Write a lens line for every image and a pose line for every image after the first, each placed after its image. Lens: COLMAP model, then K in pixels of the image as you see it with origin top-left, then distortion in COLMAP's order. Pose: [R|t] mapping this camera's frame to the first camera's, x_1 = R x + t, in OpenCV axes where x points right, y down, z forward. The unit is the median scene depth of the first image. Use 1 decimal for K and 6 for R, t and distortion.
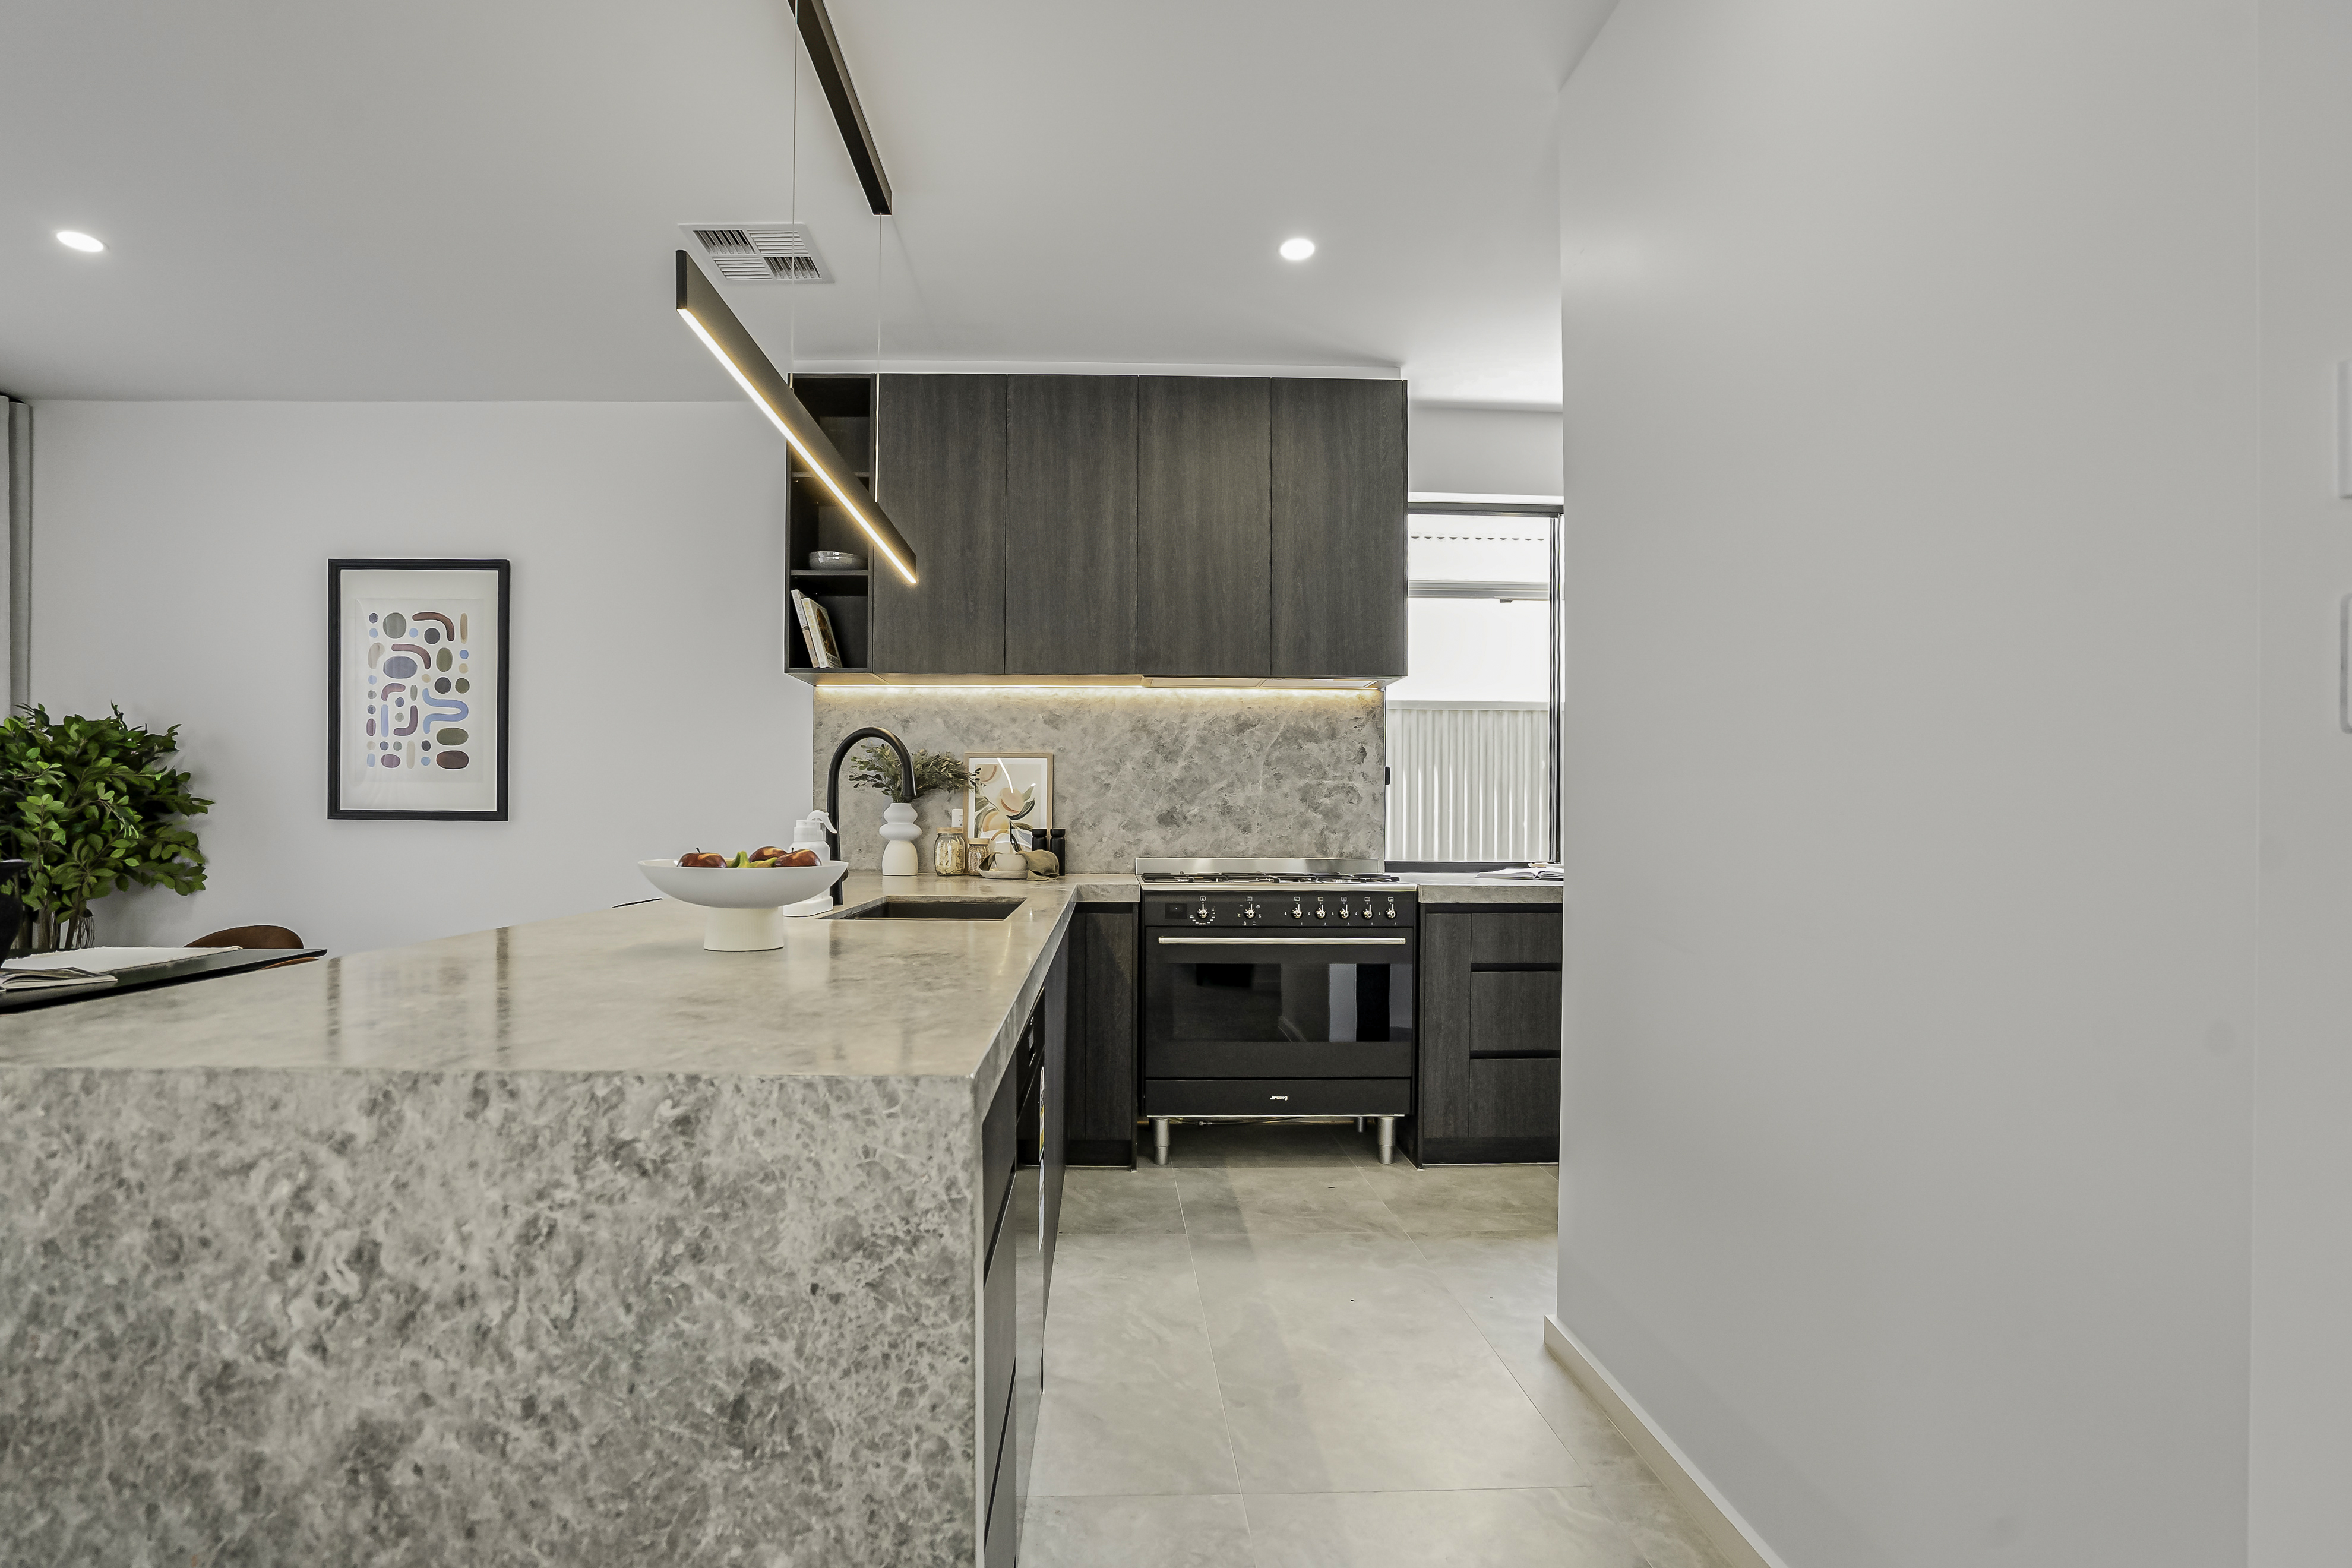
lens RADIAL K [[1130.5, 0, 1131.5], [0, 1130.5, 805.3], [0, 0, 1]] dist [-0.041995, 0.015216]
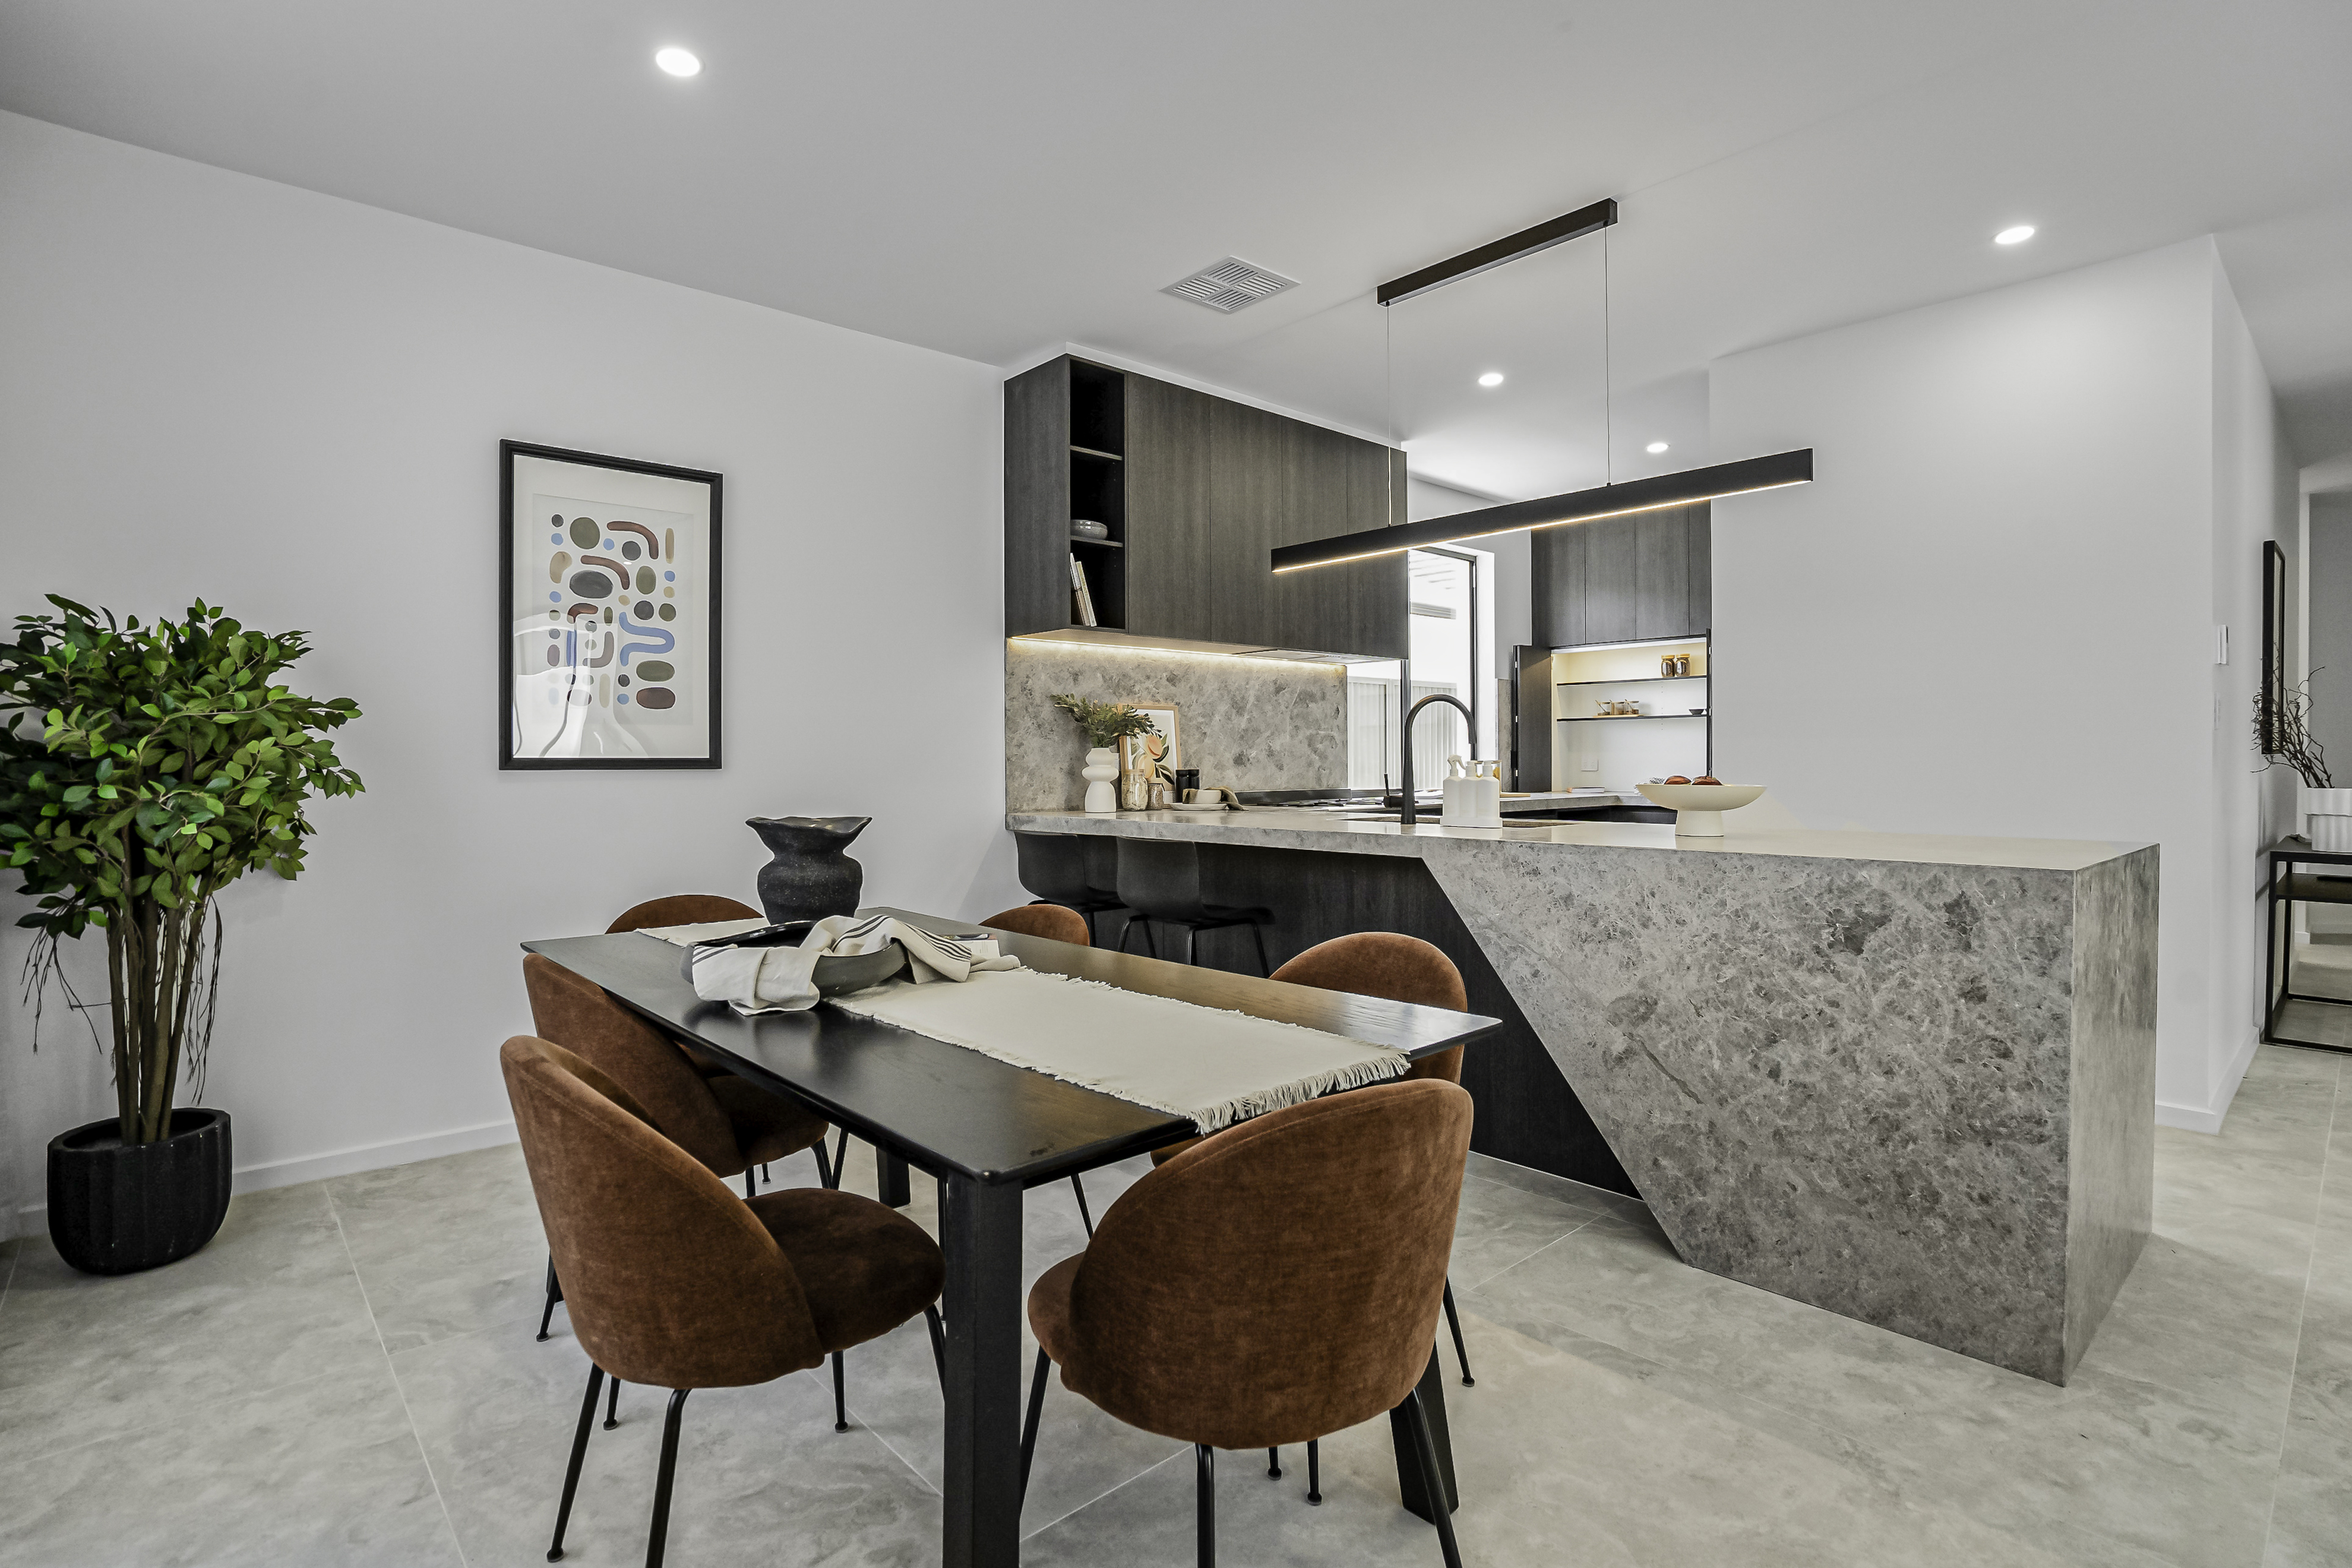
lens RADIAL K [[1130.5, 0, 1114.1], [0, 1130.5, 761.2], [0, 0, 1]] dist [-0.041995, 0.015216]
pose [[0.772977, -0.008741, 0.634374, -0.965374], [0.000843, 0.999918, 0.012751, -0.003671], [-0.634434, -0.009322, 0.772921, 0.122349]]
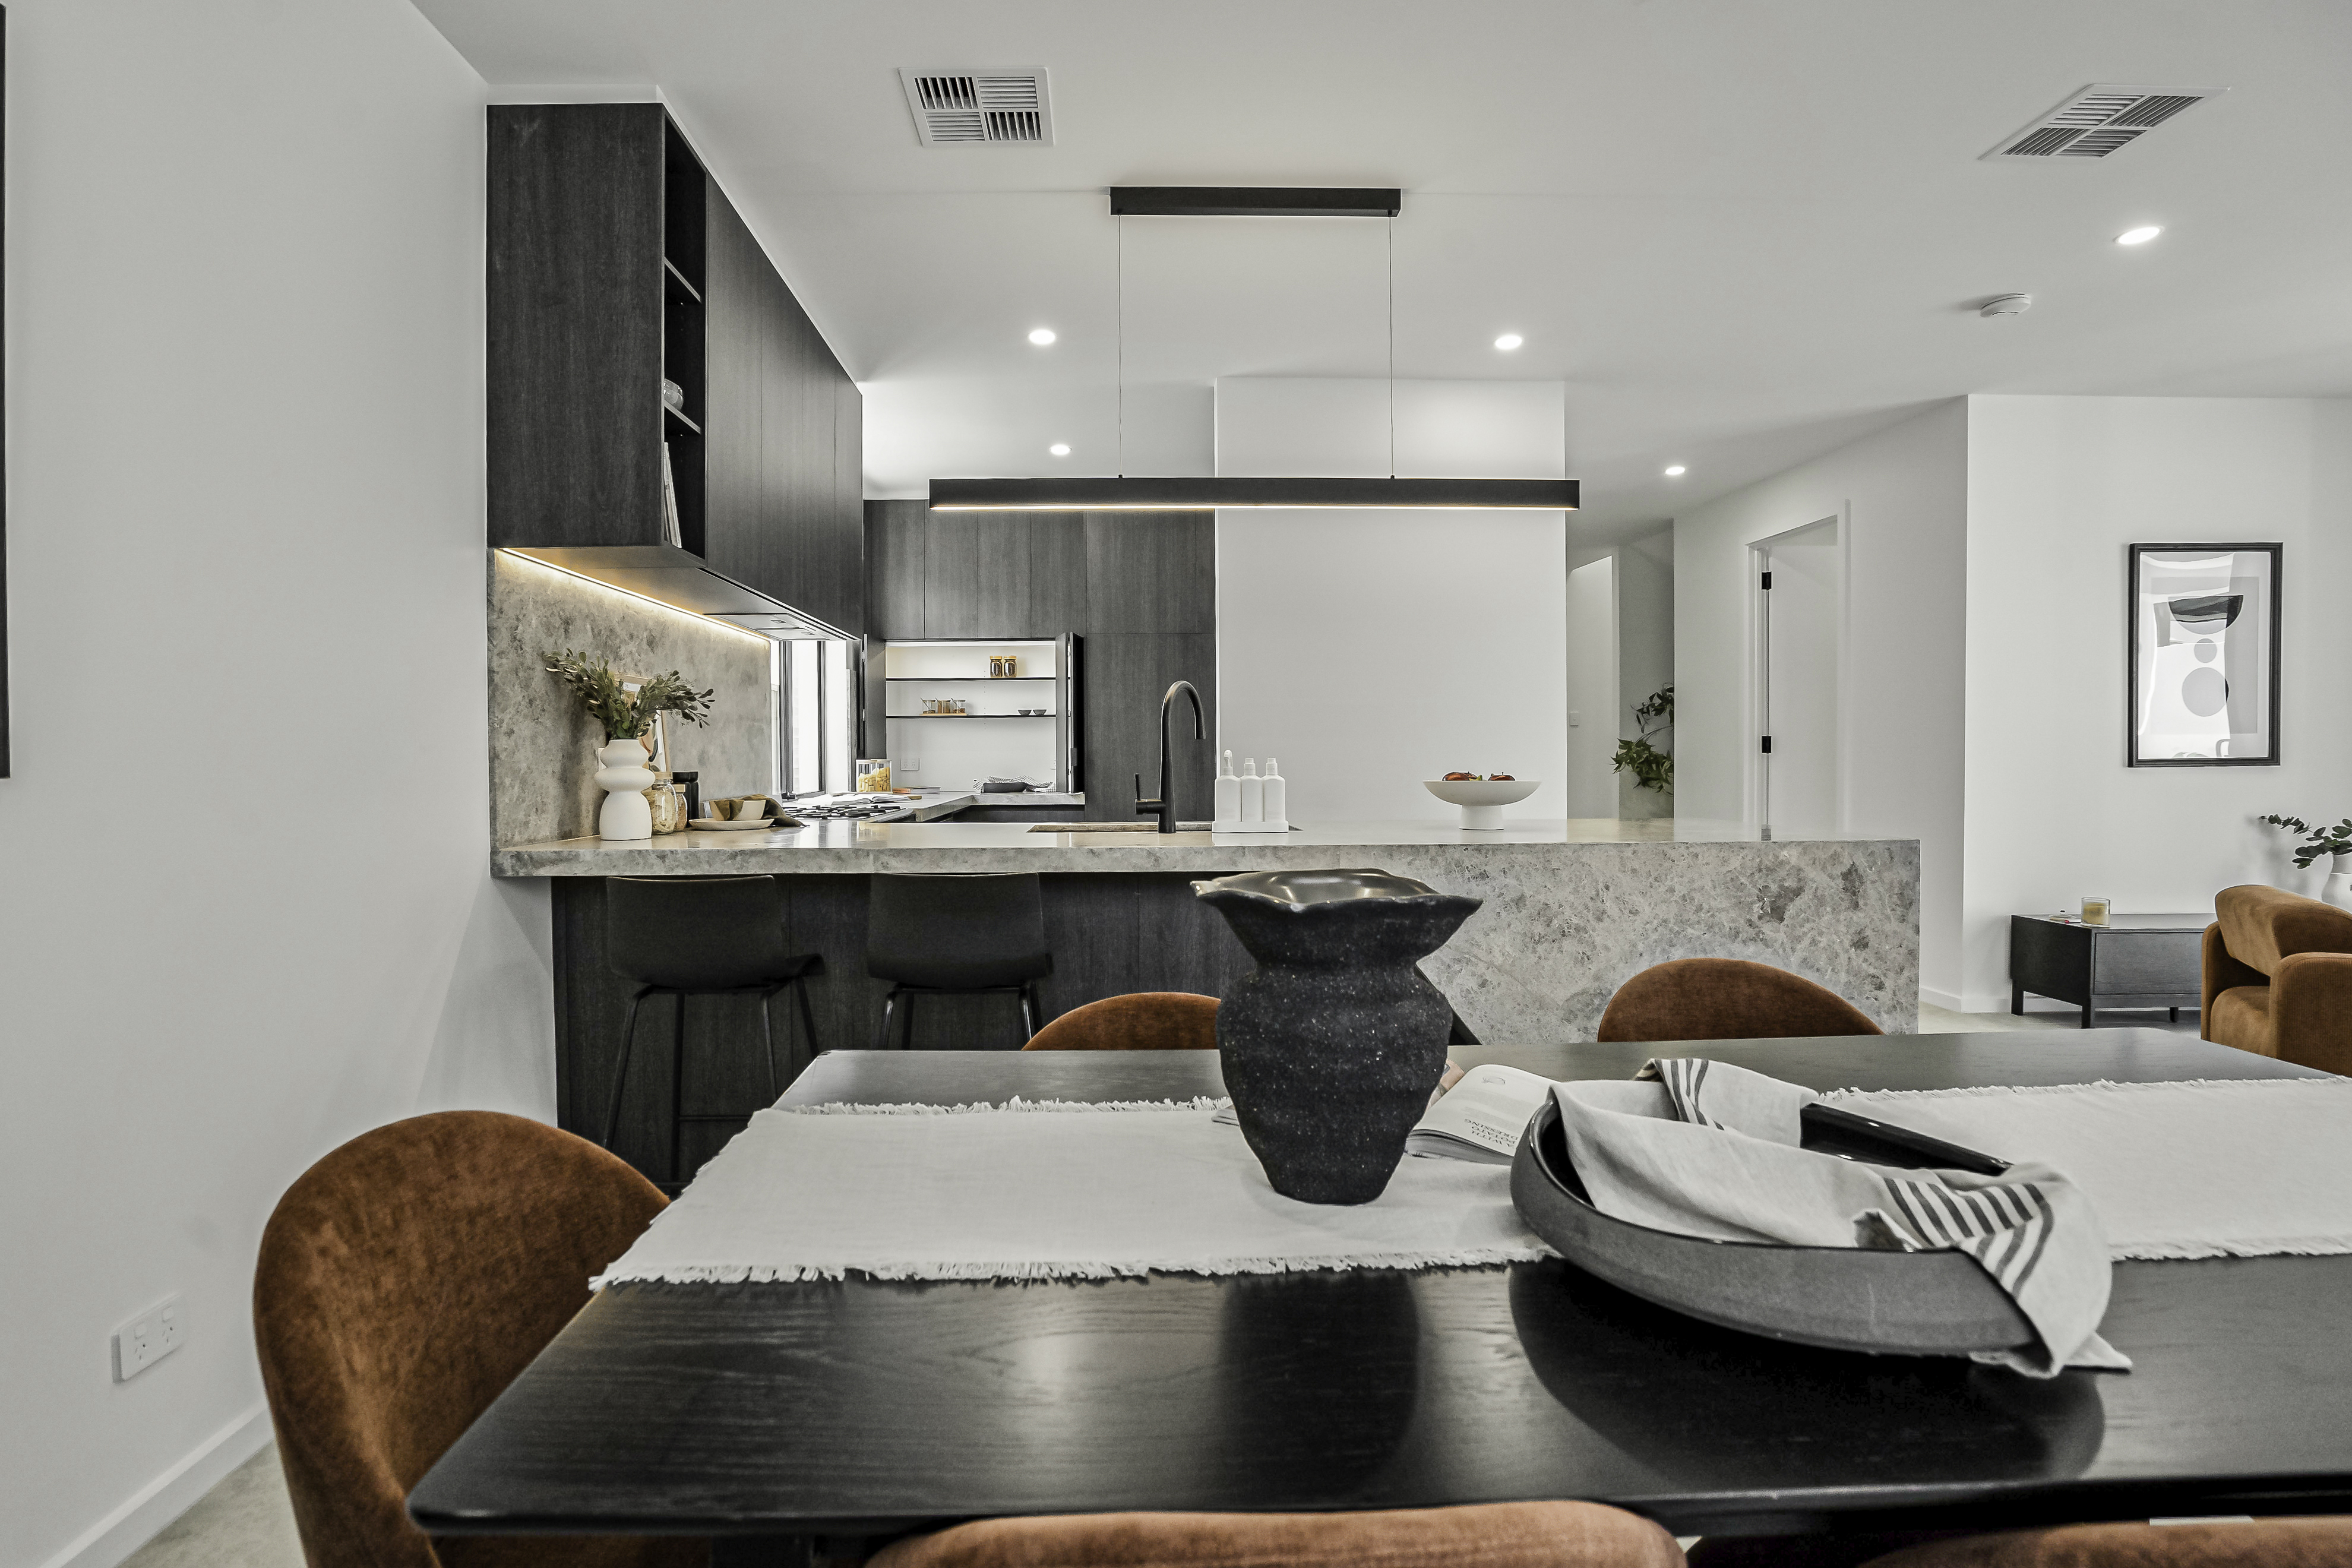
lens RADIAL K [[1130.5, 0, 1163.0], [0, 1130.5, 764.7], [0, 0, 1]] dist [-0.041995, 0.015216]
pose [[0.000531, -0.012228, 0.999925, -0.979207], [-0.007051, 0.999900, 0.012232, 0.002745], [-0.999975, -0.007057, 0.000445, 0.693656]]
